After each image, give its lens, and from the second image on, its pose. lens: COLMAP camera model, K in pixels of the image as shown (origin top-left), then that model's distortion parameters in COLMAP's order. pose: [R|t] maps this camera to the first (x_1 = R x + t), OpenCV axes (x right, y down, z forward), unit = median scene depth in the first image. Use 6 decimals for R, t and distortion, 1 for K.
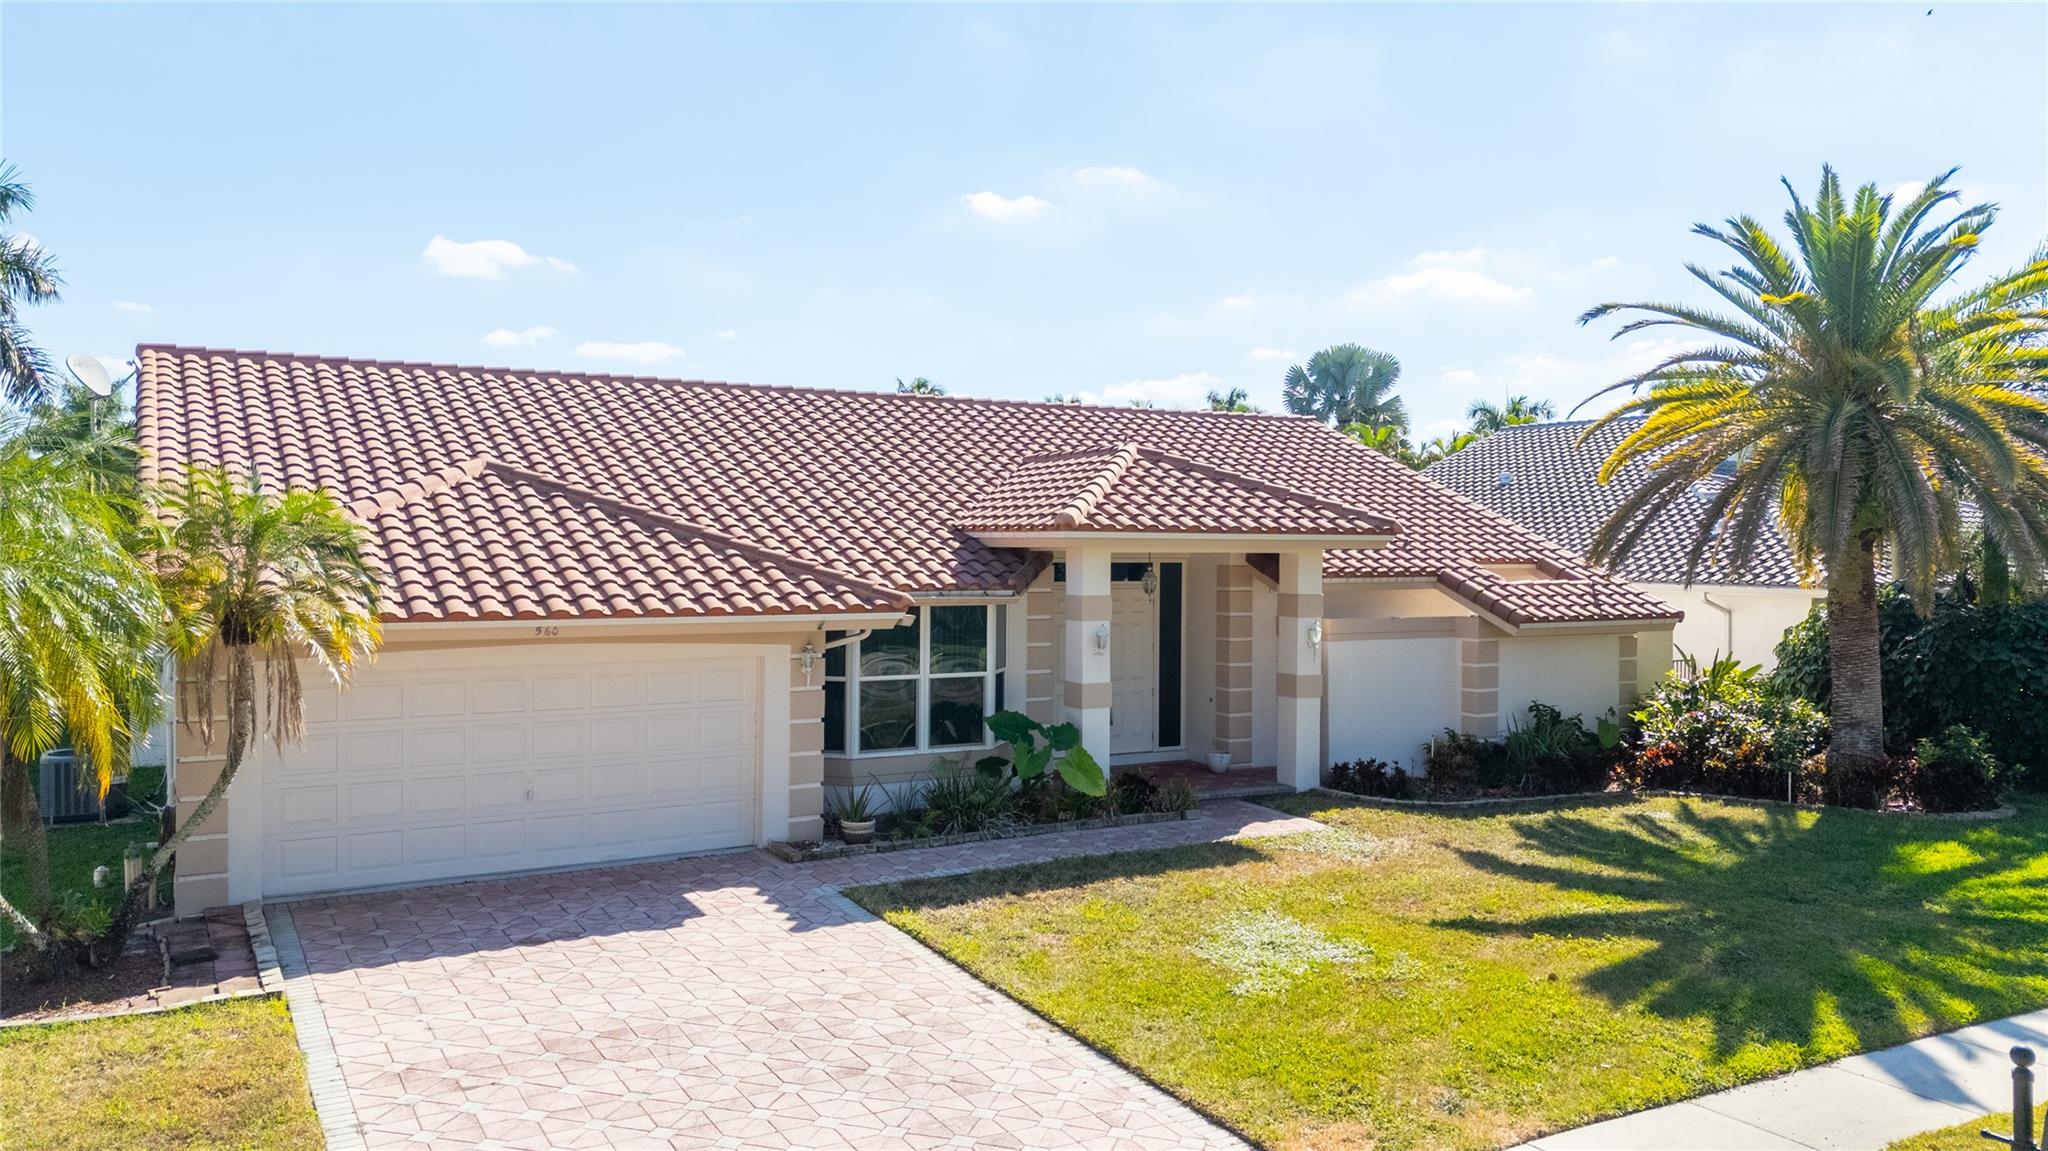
lens RADIAL K [[1508.7, 0, 1024.0], [0, 1508.7, 575.5], [0, 0, 1]] dist [0.050261, -0.000691]
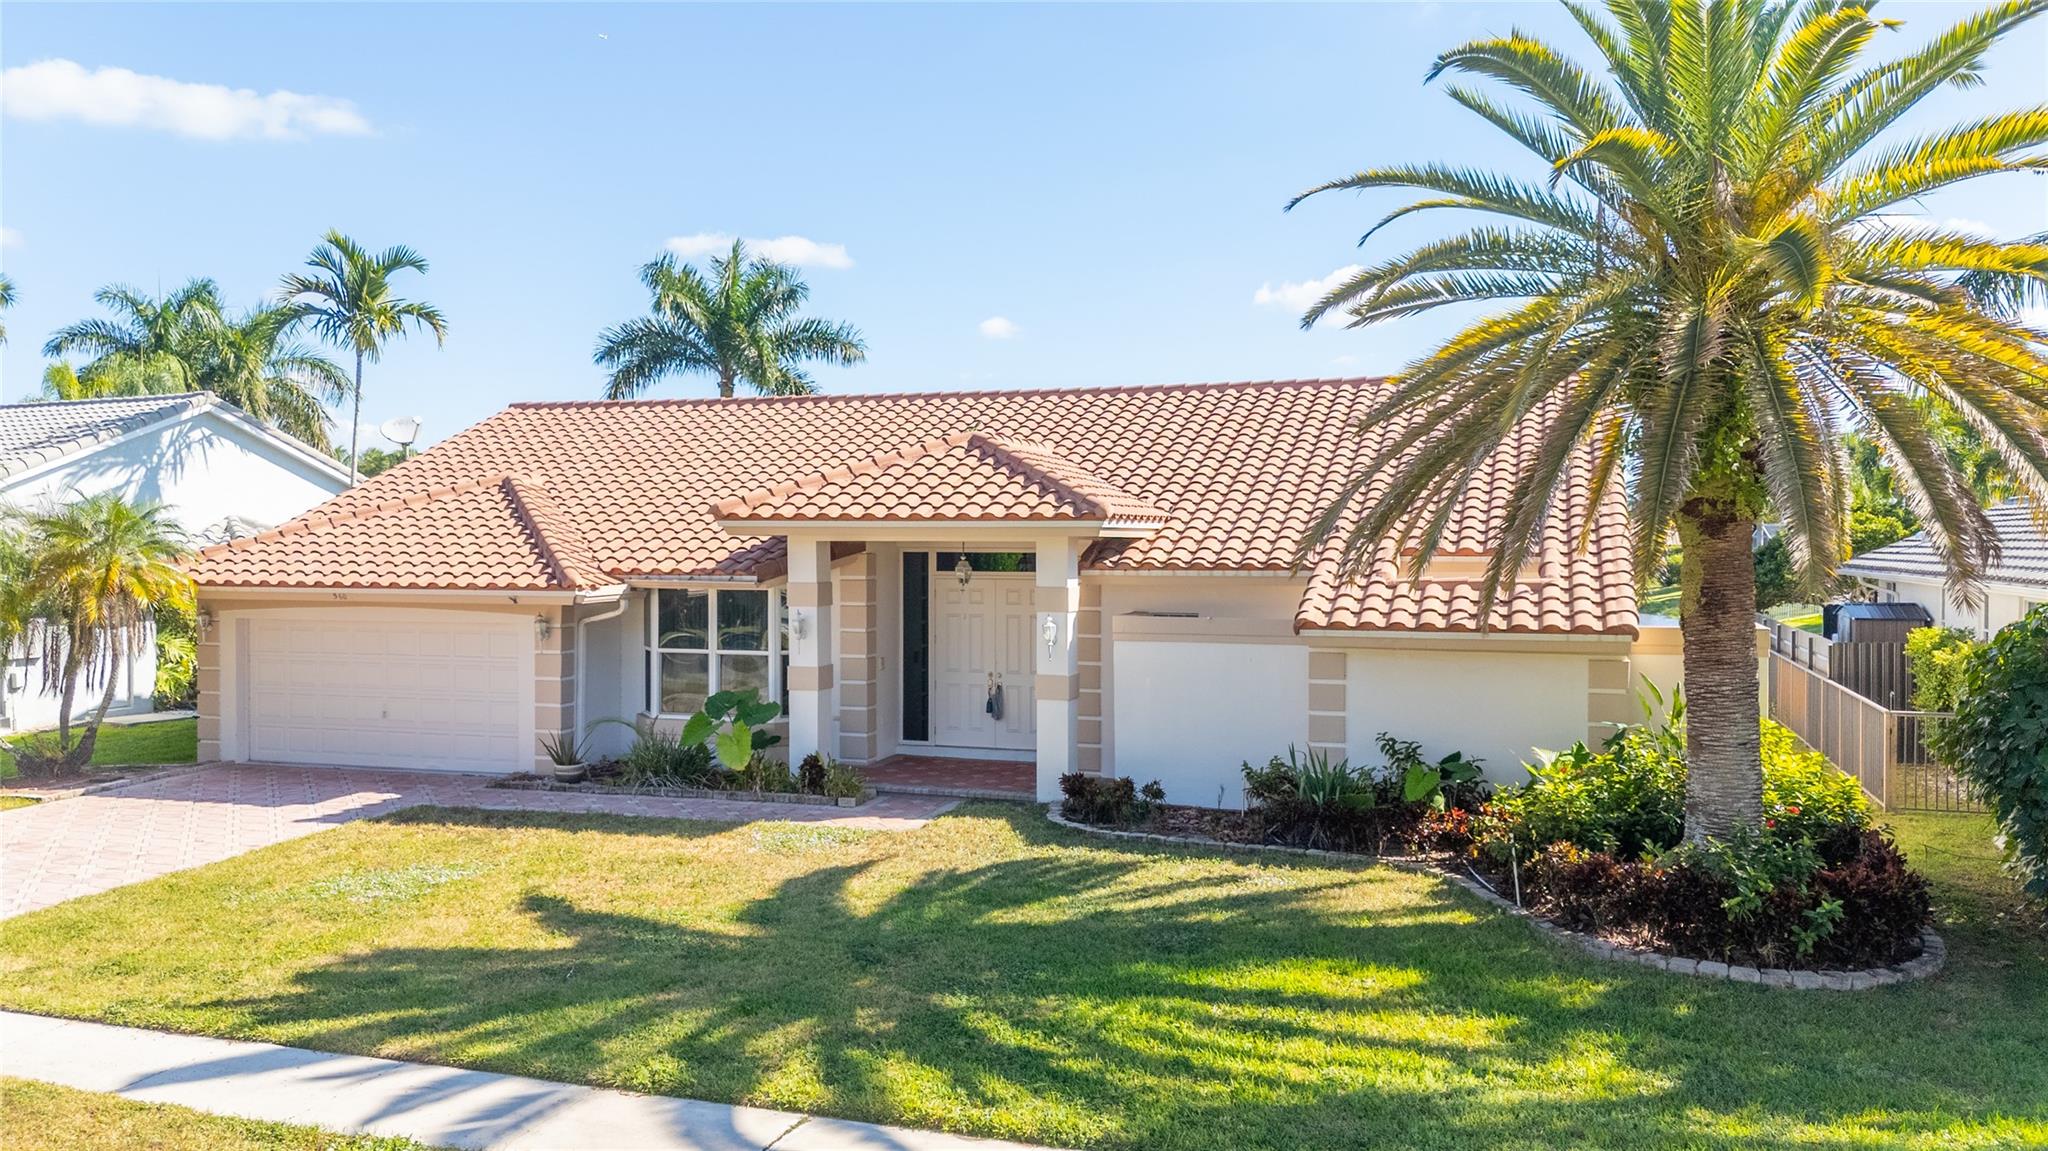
lens RADIAL K [[1536.4, 0, 1024.0], [0, 1536.4, 575.5], [0, 0, 1]] dist [0.025004, -0.003953]
pose [[0.641935, 0.006142, -0.766734, 0.913019], [-0.011391, 0.999934, -0.001528, 0.009024], [0.766674, 0.009715, 0.641963, 0.425447]]
